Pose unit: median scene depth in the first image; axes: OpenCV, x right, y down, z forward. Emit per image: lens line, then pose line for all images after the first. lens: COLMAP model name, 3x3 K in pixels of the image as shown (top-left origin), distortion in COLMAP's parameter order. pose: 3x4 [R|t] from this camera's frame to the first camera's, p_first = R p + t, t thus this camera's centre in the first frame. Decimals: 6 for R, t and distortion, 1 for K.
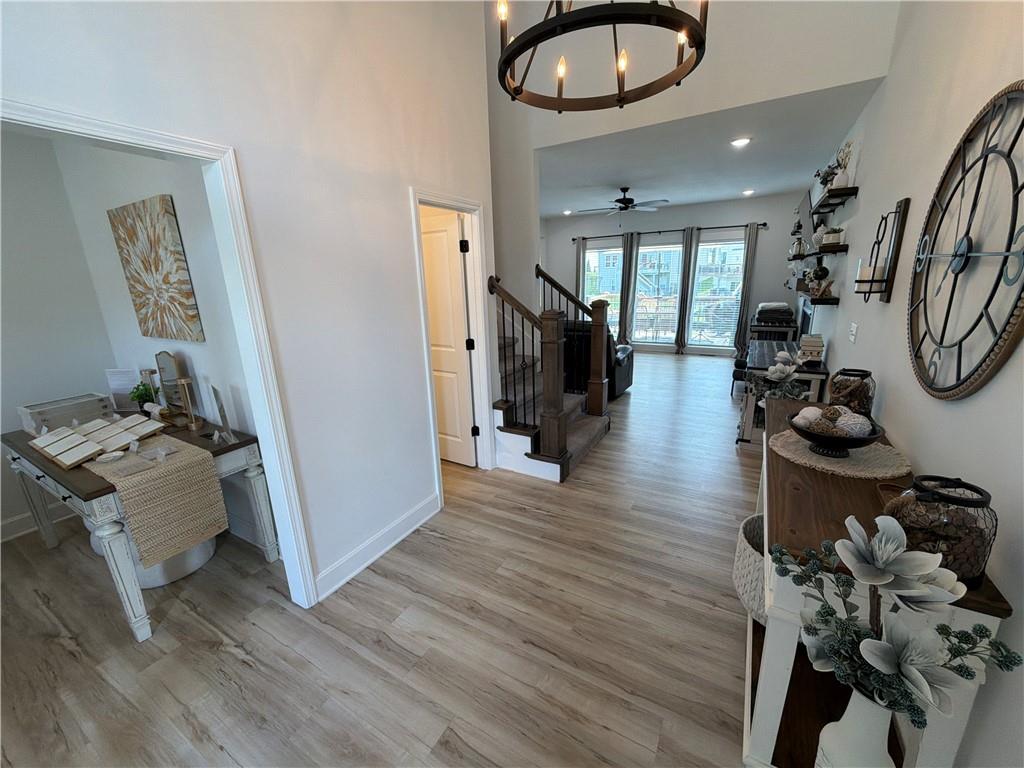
lens RADIAL K [[407.6, 0, 513.1], [0, 407.6, 386.7], [0, 0, 1]] dist [0.000382, -0.000313]
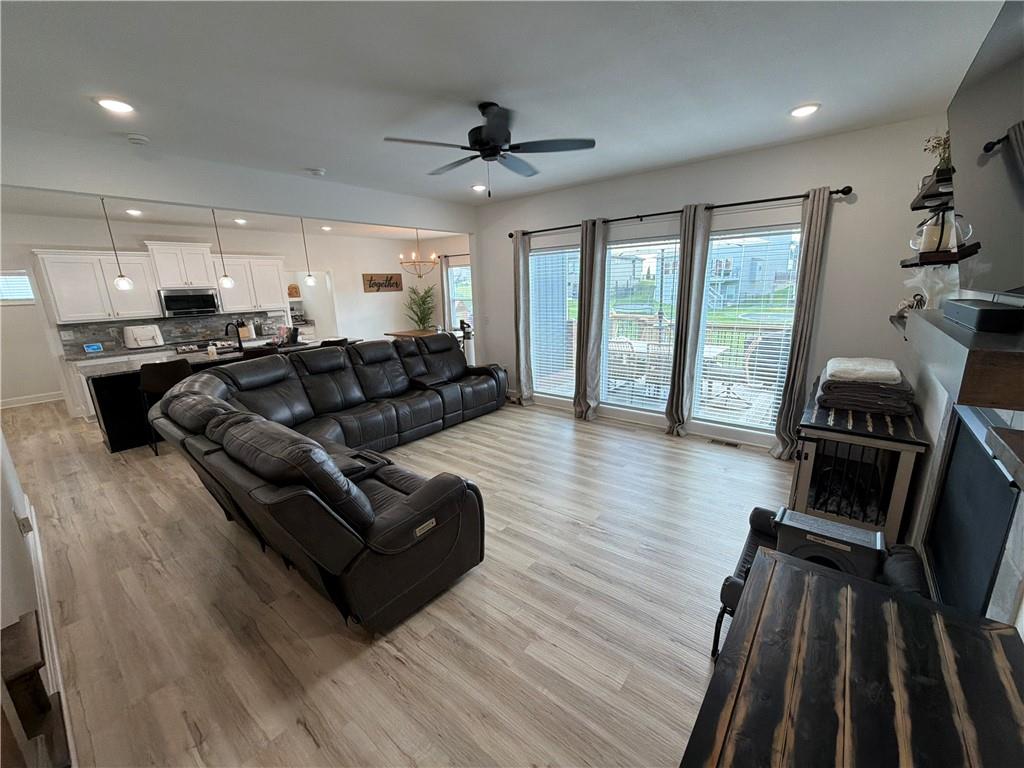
lens RADIAL K [[407.6, 0, 513.3], [0, 407.6, 385.3], [0, 0, 1]] dist [0.000382, -0.000313]
pose [[0.987569, 0.038751, -0.152338, 0.287008], [-0.041716, 0.998996, -0.016311, -0.136156], [0.151553, 0.022463, 0.988194, 0.436235]]
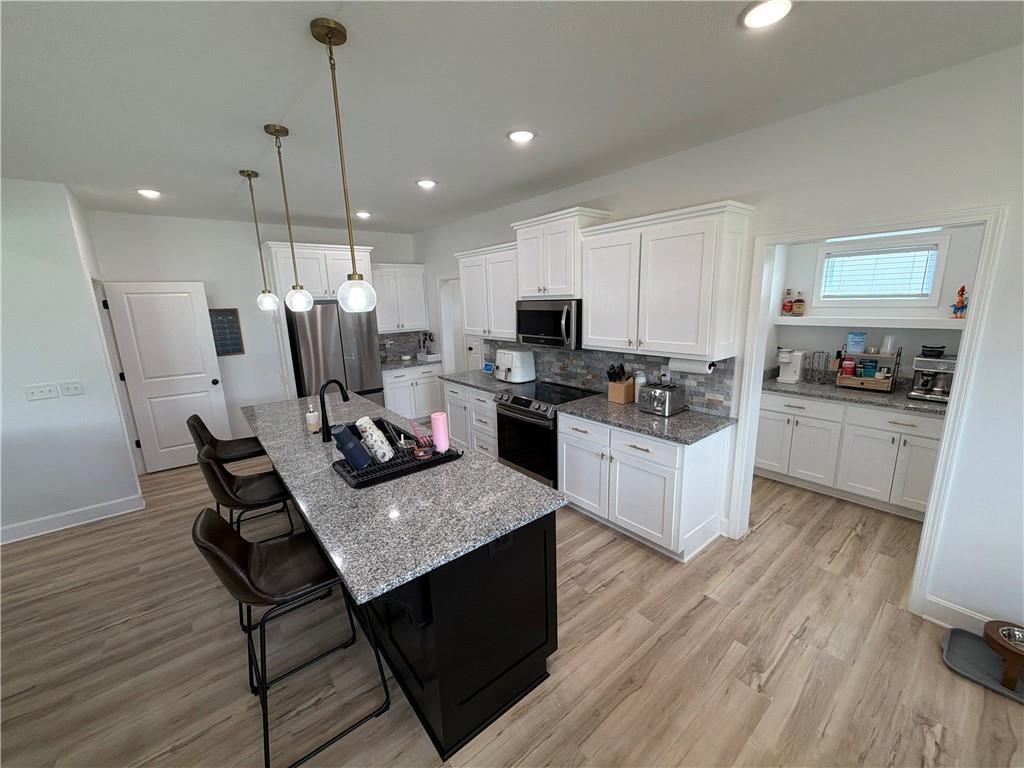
lens RADIAL K [[407.6, 0, 511.5], [0, 407.6, 383.0], [0, 0, 1]] dist [0.000382, -0.000313]
pose [[-0.360295, 0.232574, -0.903381, -0.040210], [-0.206105, 0.924642, 0.320248, -0.371984], [0.909785, 0.301575, -0.285209, 1.281778]]
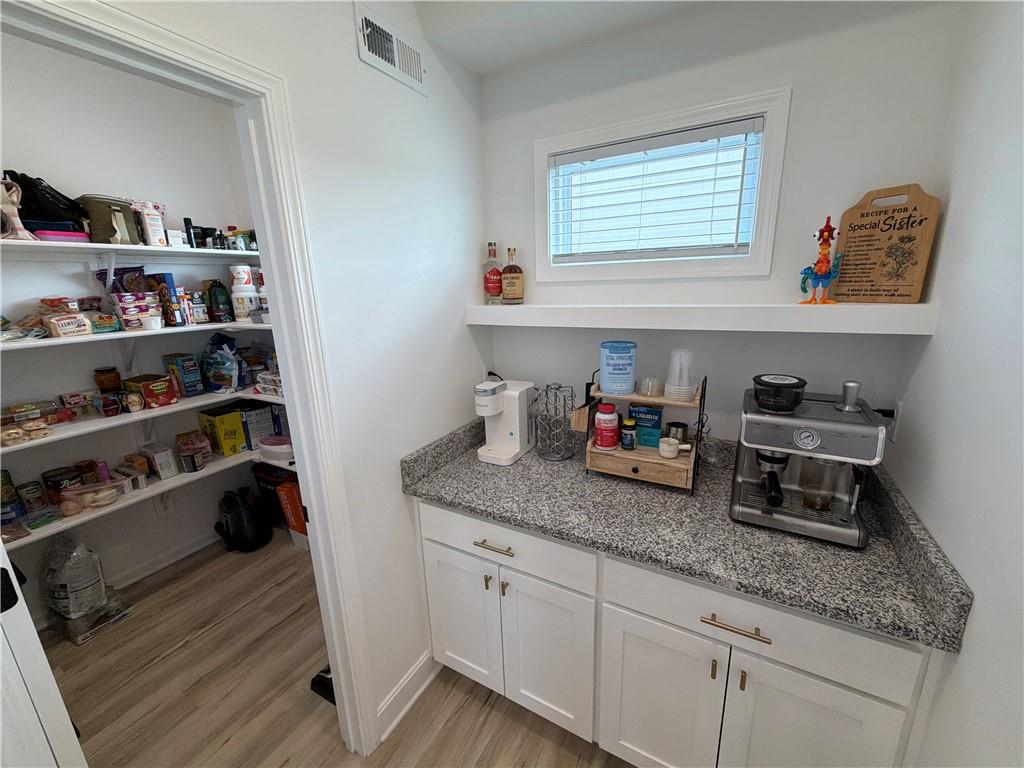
lens RADIAL K [[407.6, 0, 513.8], [0, 407.6, 386.0], [0, 0, 1]] dist [0.000382, -0.000313]
pose [[0.022755, 0.275035, -0.961165, -0.426166], [-0.234805, 0.935991, 0.262272, -0.376787], [0.971776, 0.219718, 0.085878, 1.430846]]
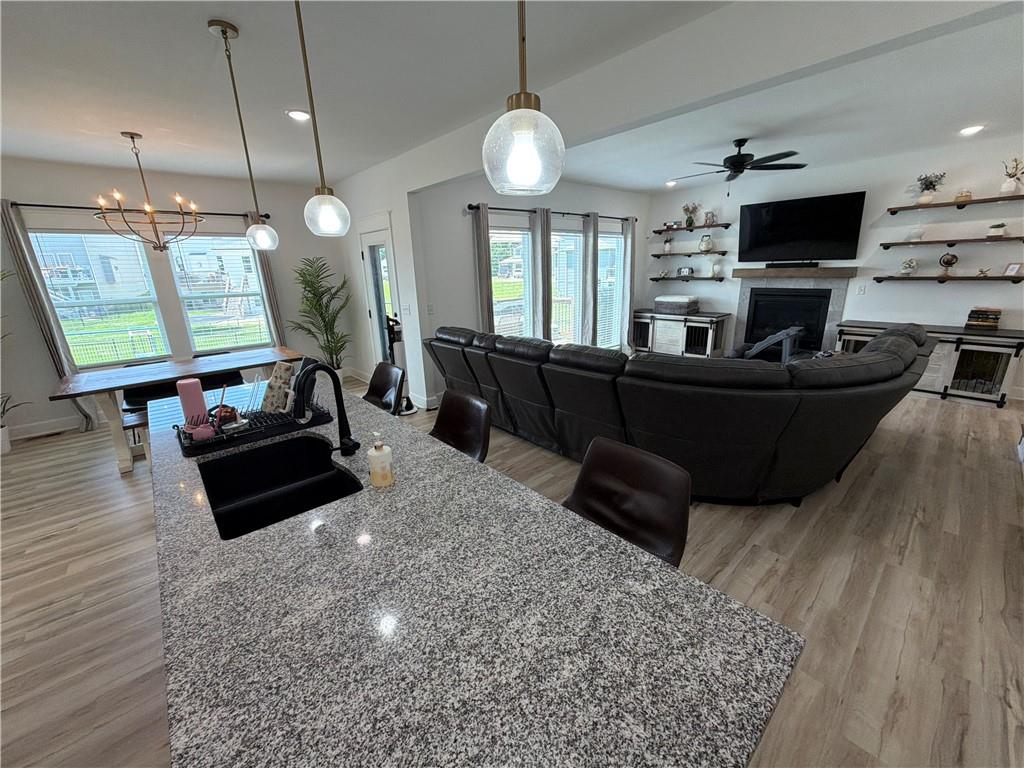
lens RADIAL K [[407.6, 0, 510.7], [0, 407.6, 384.5], [0, 0, 1]] dist [0.000382, -0.000313]
pose [[0.317495, -0.241686, 0.916943, -0.445174], [0.269573, 0.950082, 0.157080, -0.229791], [-0.909136, 0.197311, 0.366798, 0.893384]]
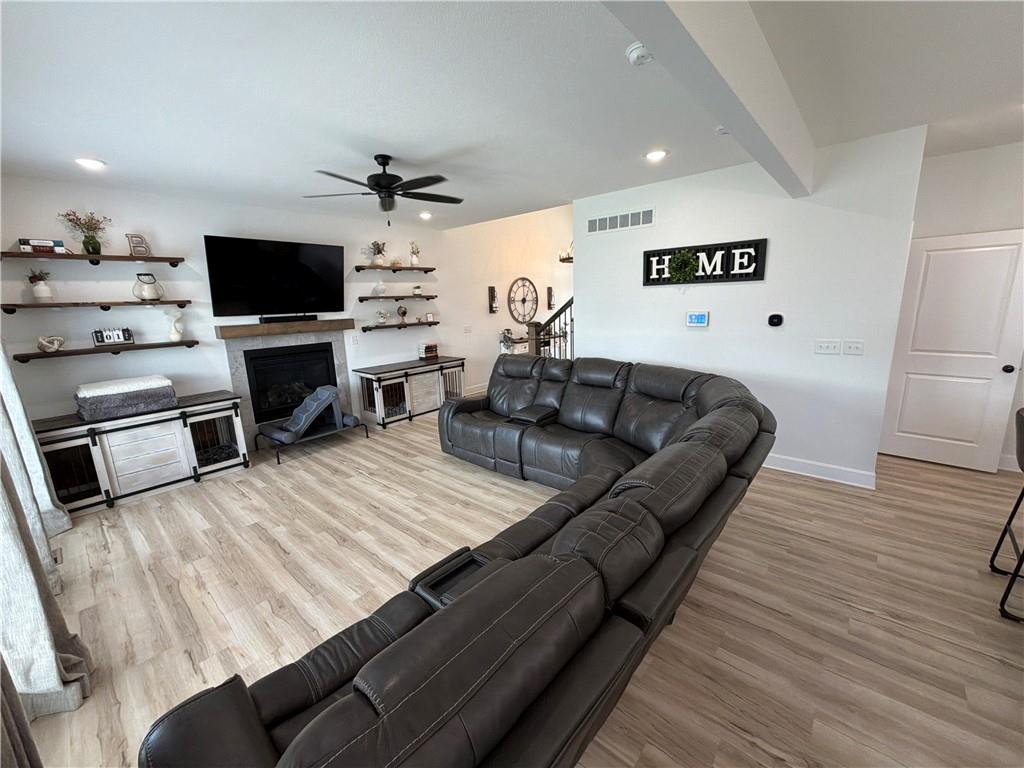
lens RADIAL K [[407.6, 0, 512.1], [0, 407.6, 386.8], [0, 0, 1]] dist [0.000382, -0.000313]
pose [[-0.977111, 0.023017, 0.211481, 0.000907], [0.117577, 0.886915, 0.446718, -0.329487], [-0.177283, 0.461358, -0.869321, 1.190844]]
